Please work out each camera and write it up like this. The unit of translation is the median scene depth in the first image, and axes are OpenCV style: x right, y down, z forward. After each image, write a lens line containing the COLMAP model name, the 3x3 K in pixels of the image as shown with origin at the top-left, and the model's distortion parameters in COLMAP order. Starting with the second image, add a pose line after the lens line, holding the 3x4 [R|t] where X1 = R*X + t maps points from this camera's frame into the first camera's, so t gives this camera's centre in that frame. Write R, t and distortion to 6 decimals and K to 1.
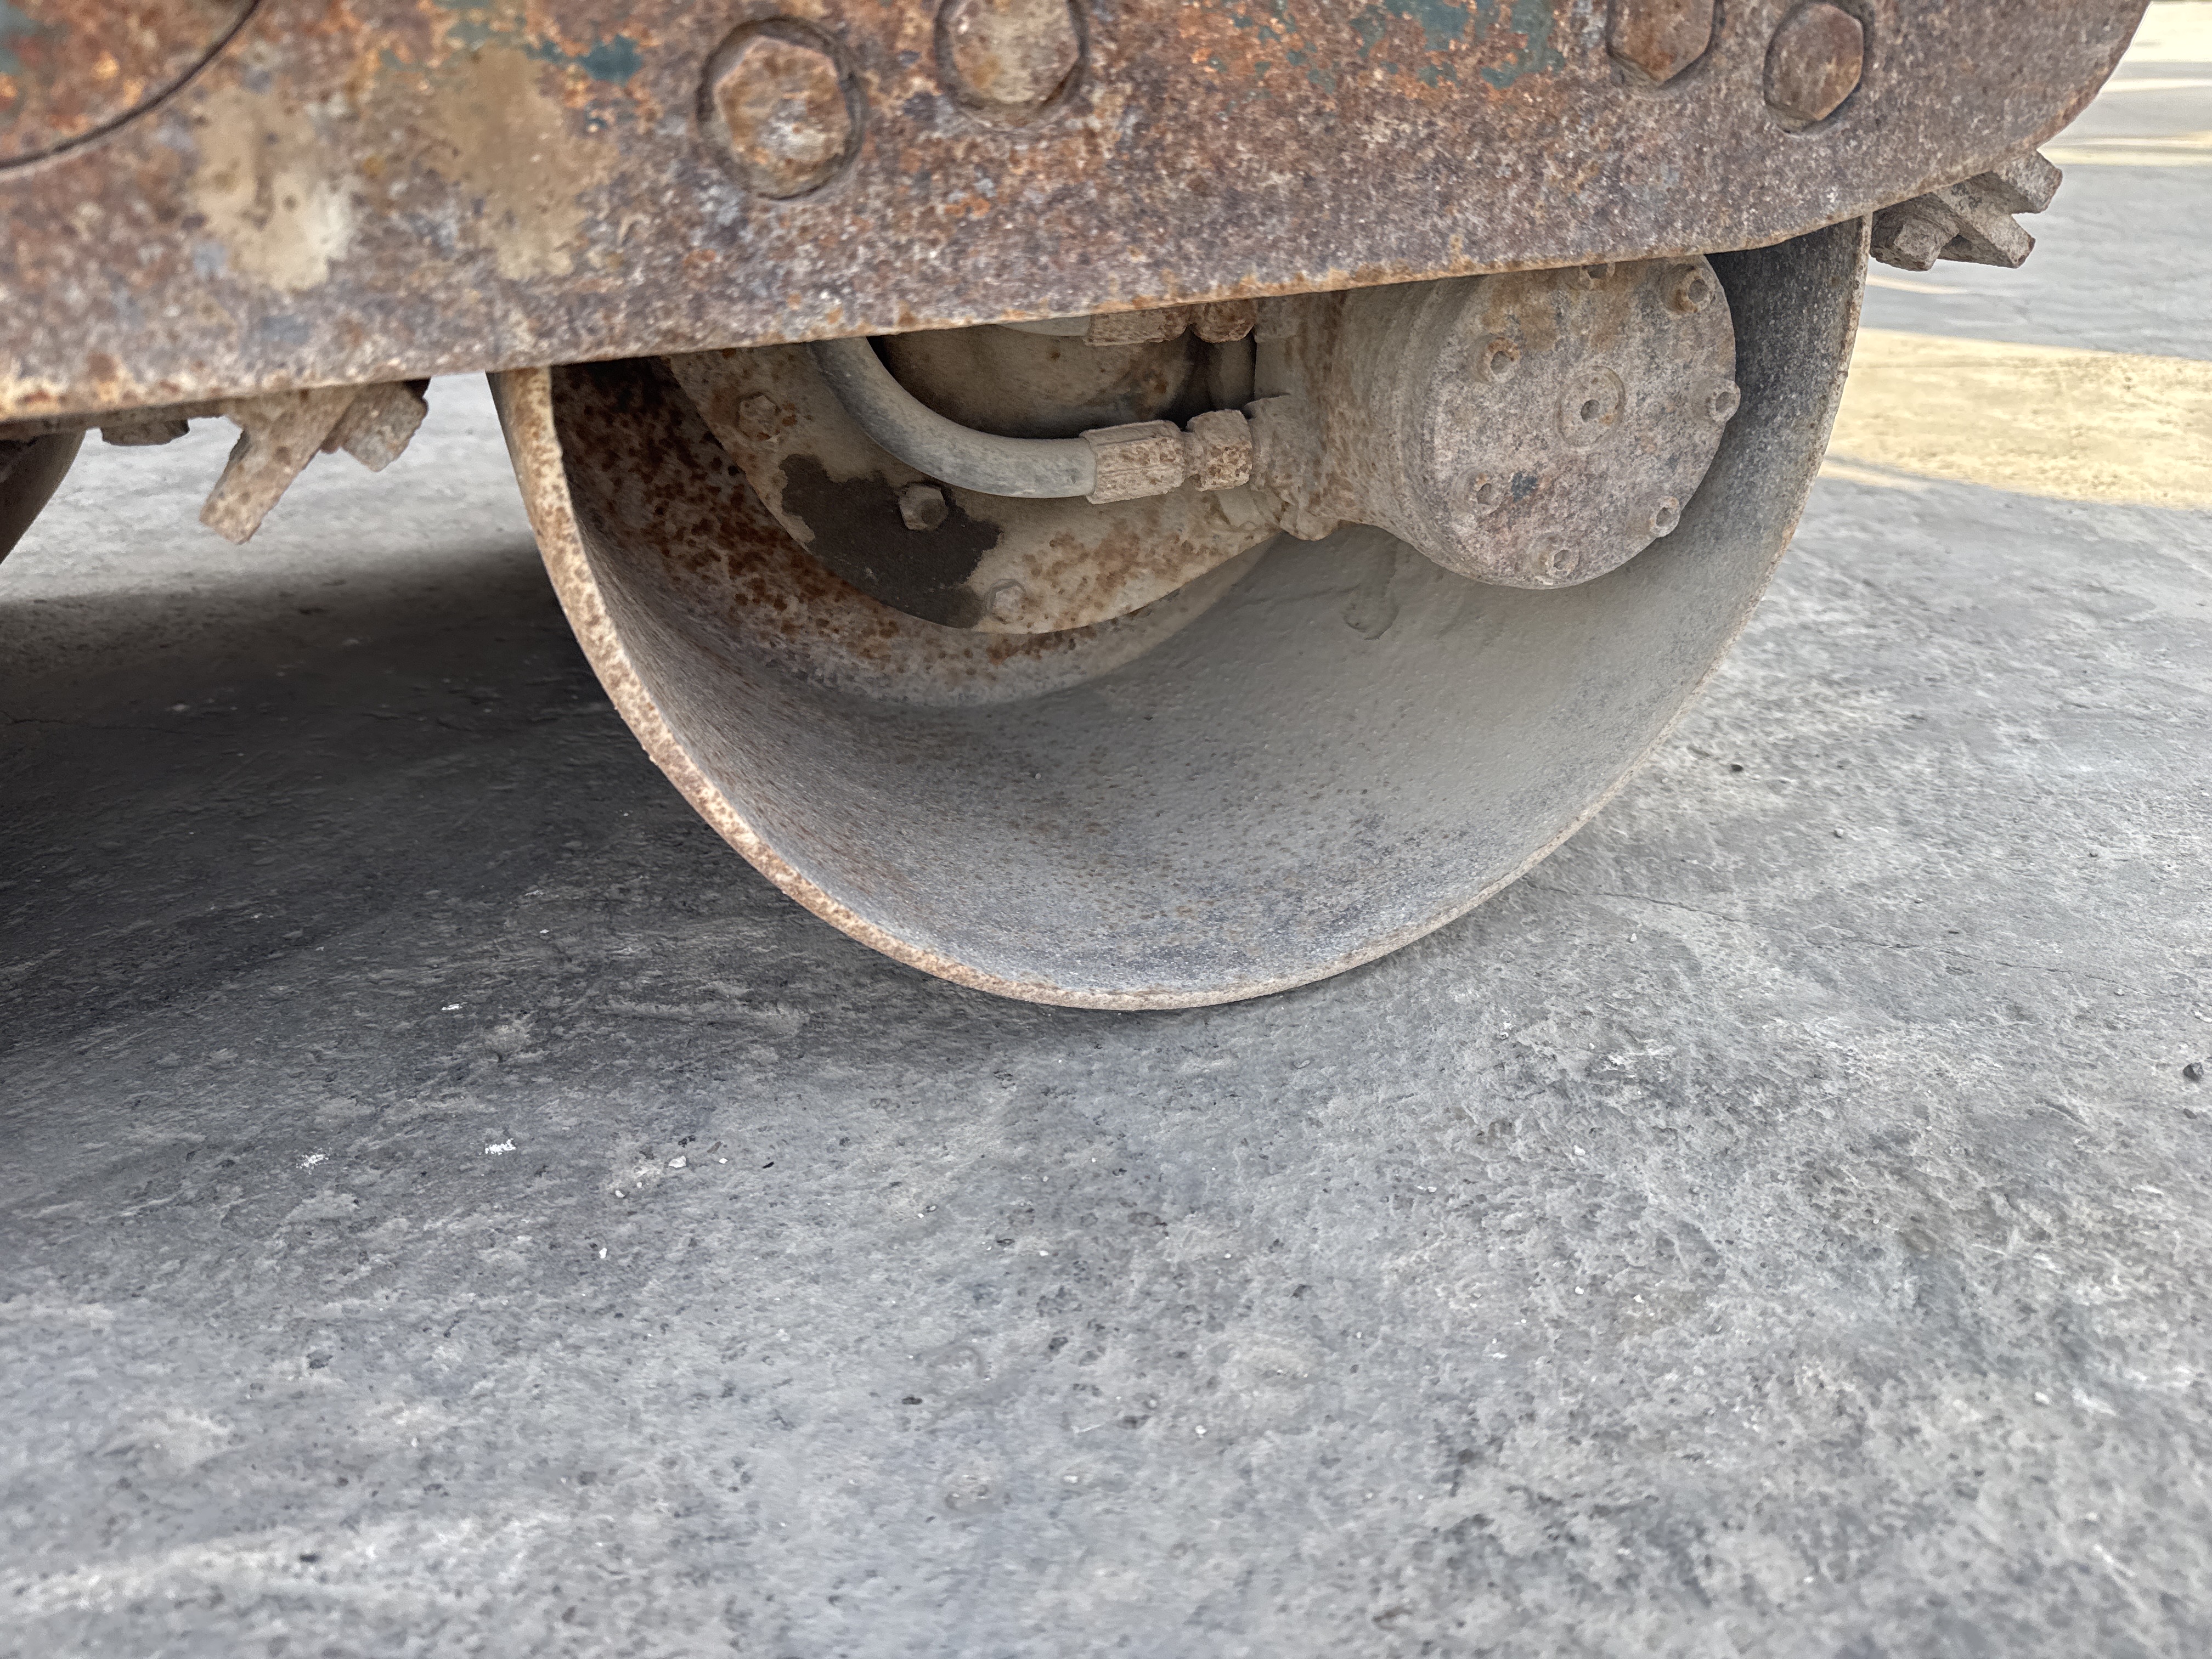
lens RADIAL K [[1568.5, 0, 1093.3], [0, 1568.5, 834.1], [0, 0, 1]] dist [0.006989, -0.021814]
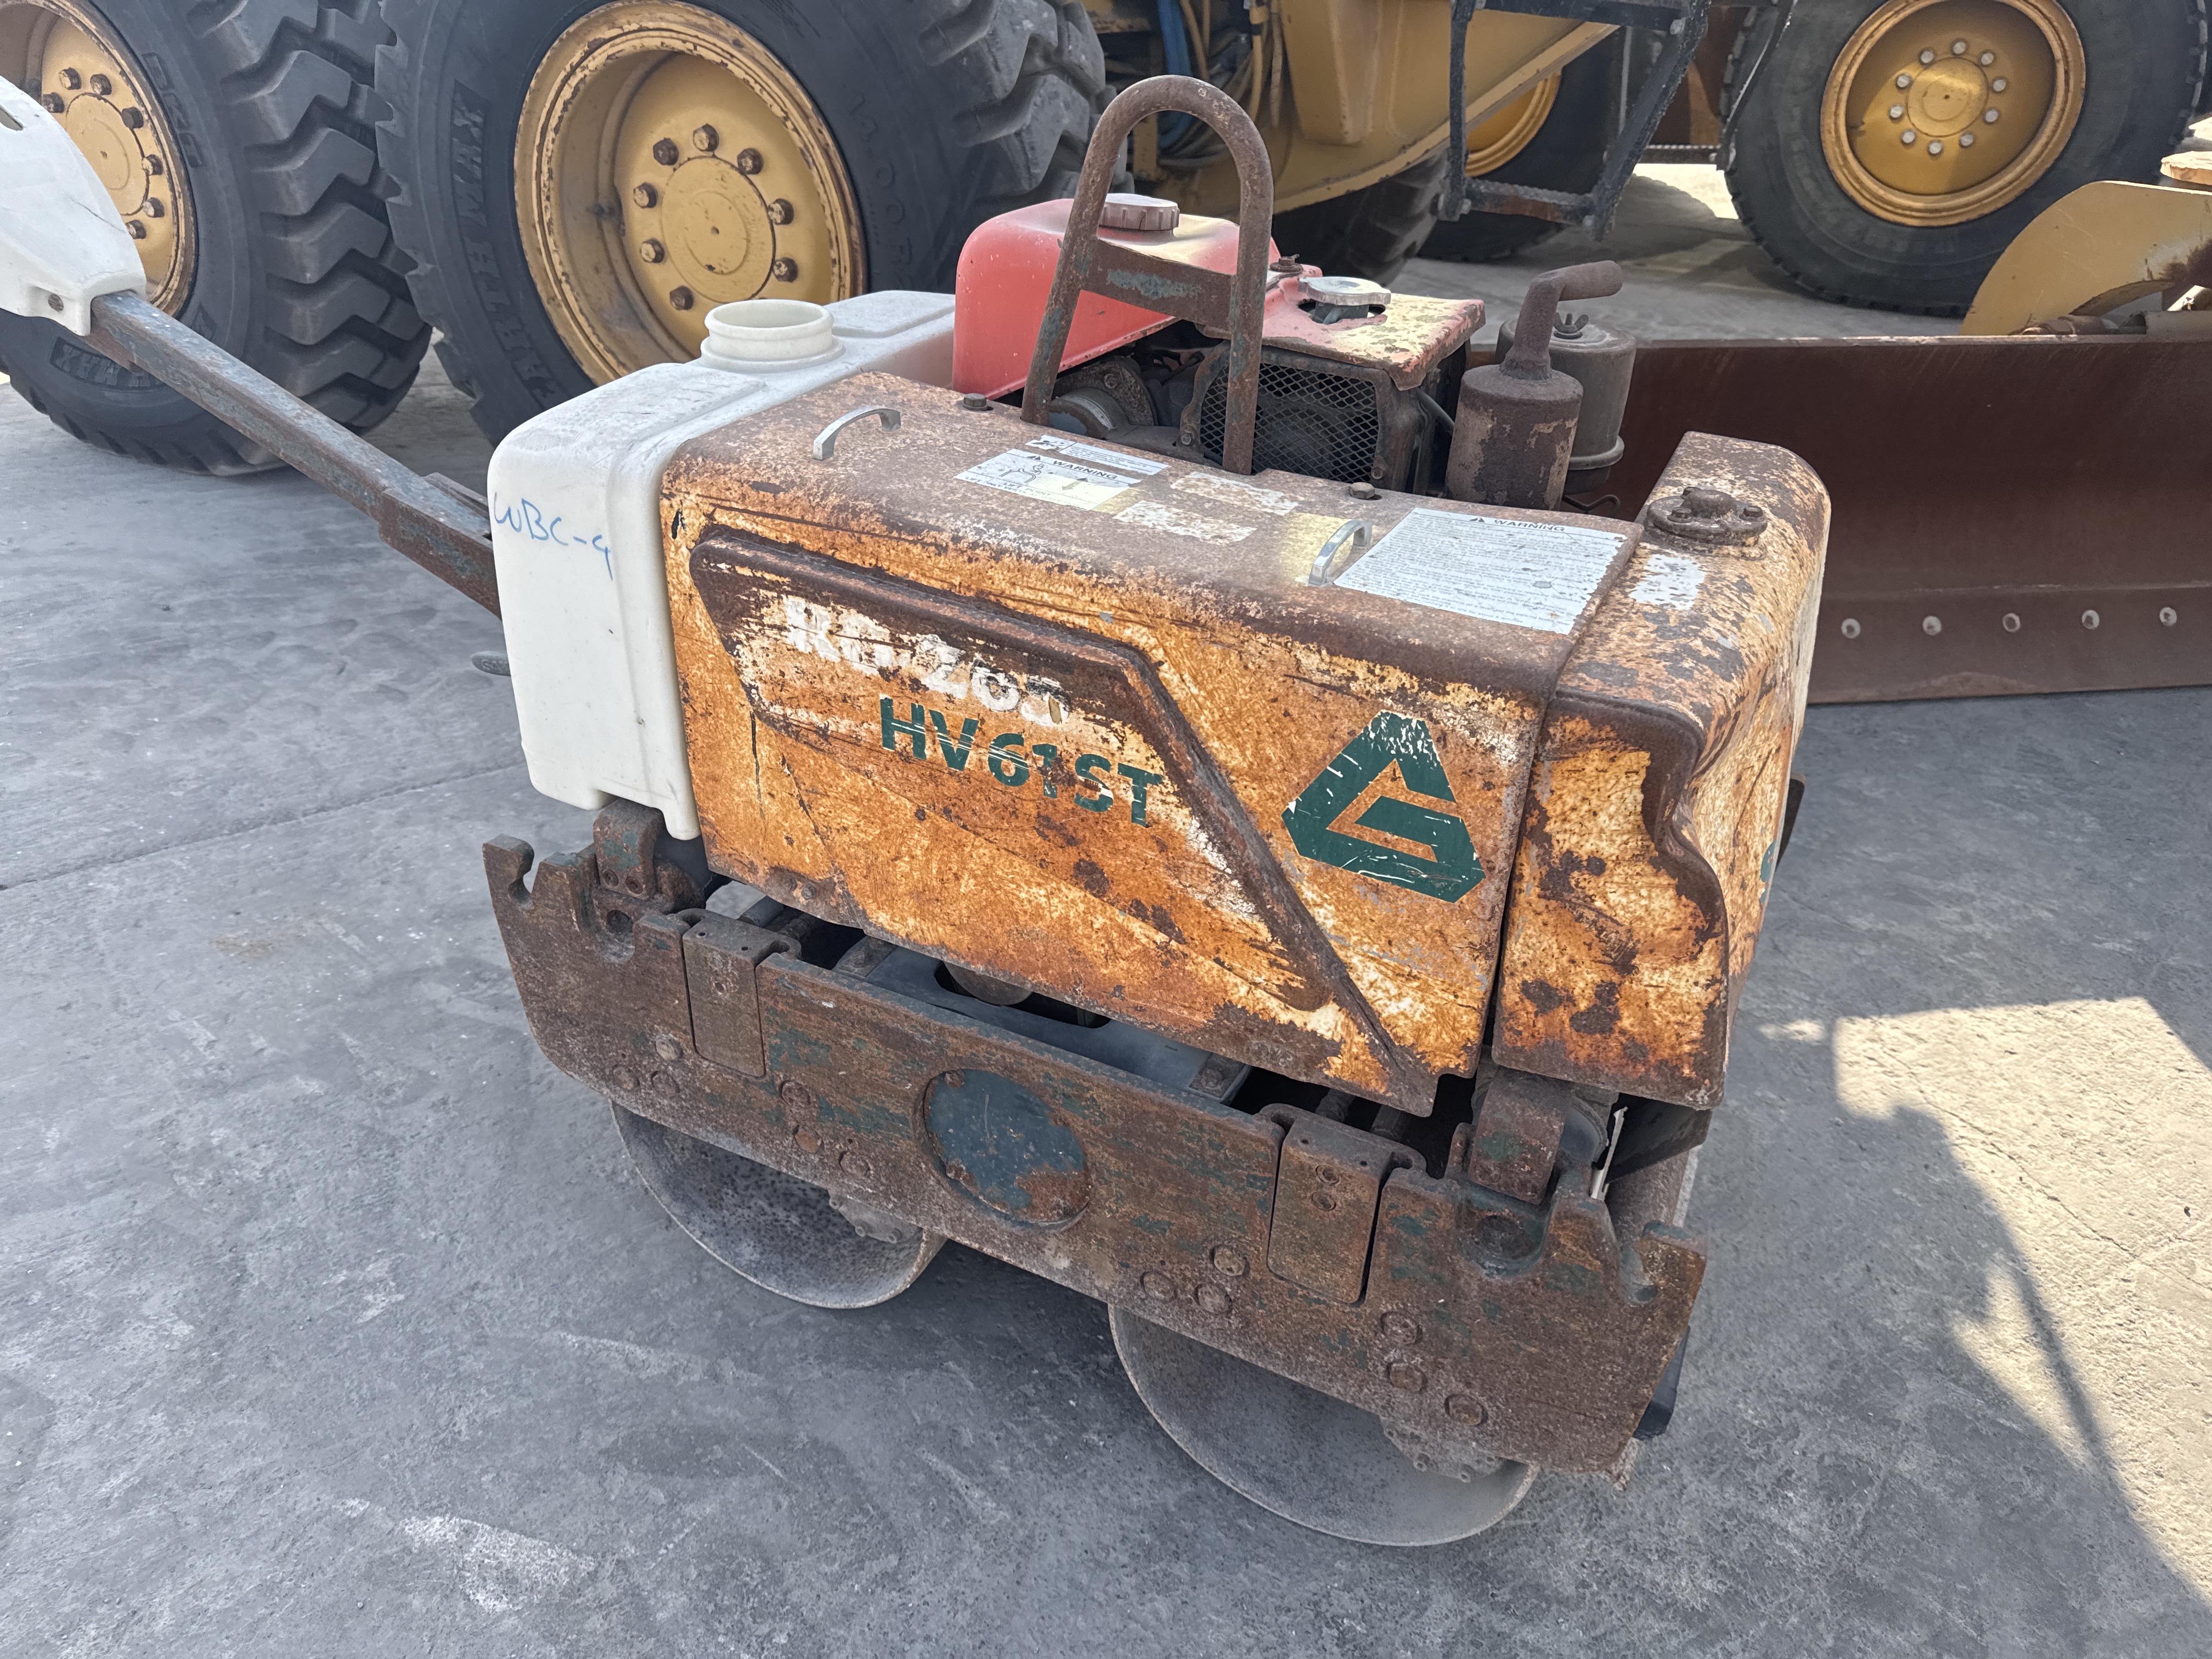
lens RADIAL K [[1568.5, 0, 1086.1], [0, 1568.5, 846.2], [0, 0, 1]] dist [0.006989, -0.021814]
pose [[0.668108, 0.432549, -0.605420, 1.539415], [-0.365926, 0.899478, 0.238826, -2.223792], [0.647866, 0.061977, 0.759229, -2.143680]]
